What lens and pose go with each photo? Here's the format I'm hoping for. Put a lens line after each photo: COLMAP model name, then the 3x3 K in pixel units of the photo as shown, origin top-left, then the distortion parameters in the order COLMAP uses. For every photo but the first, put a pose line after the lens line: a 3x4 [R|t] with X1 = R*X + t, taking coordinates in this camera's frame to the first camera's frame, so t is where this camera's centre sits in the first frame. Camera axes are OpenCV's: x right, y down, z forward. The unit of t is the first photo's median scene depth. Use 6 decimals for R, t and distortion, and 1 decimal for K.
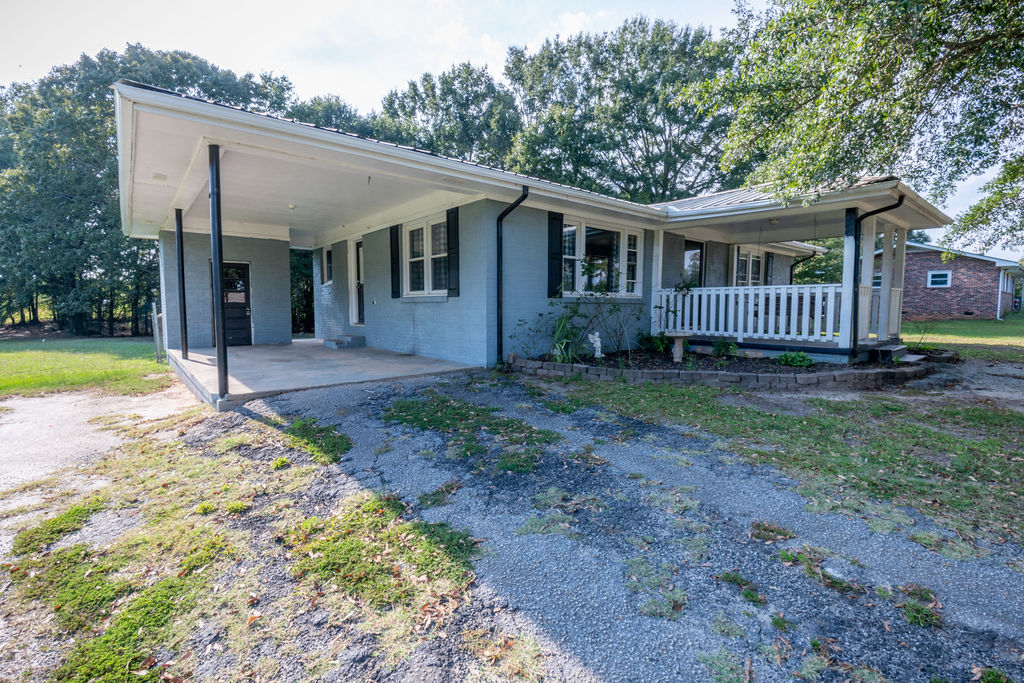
lens RADIAL K [[482.4, 0, 515.4], [0, 482.4, 346.2], [0, 0, 1]] dist [0.008232, -0.001569]
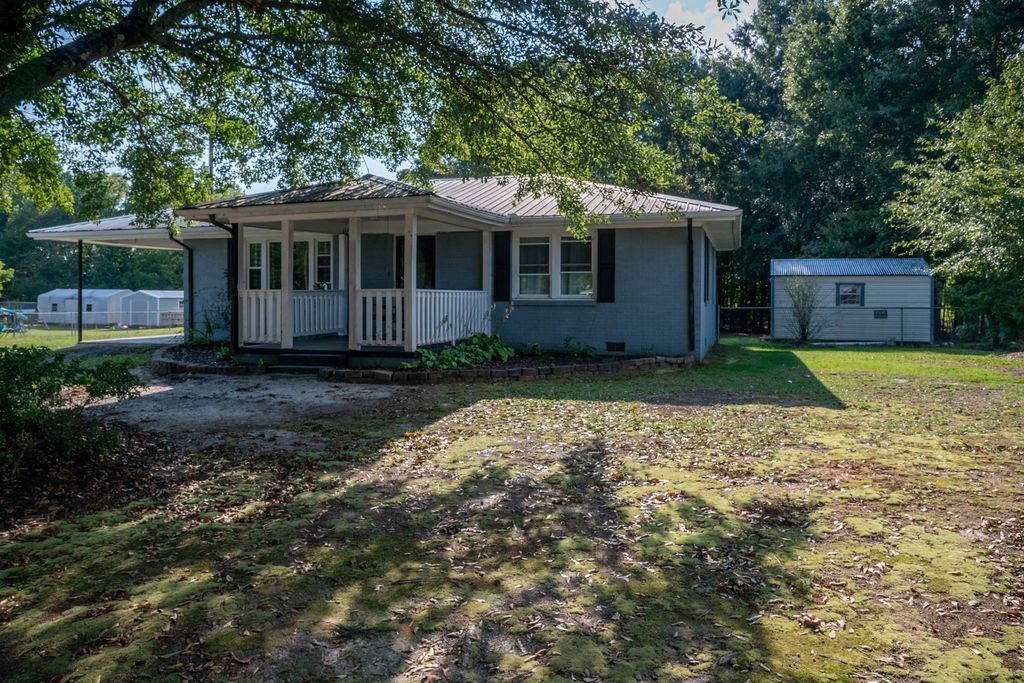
lens RADIAL K [[706.4, 0, 522.4], [0, 706.4, 305.6], [0, 0, 1]] dist [-0.014149, 0.009506]
pose [[0.546814, 0.010200, -0.837192, 2.025002], [-0.067917, 0.997171, -0.032212, -0.069991], [0.834495, 0.074473, 0.545960, 0.556445]]
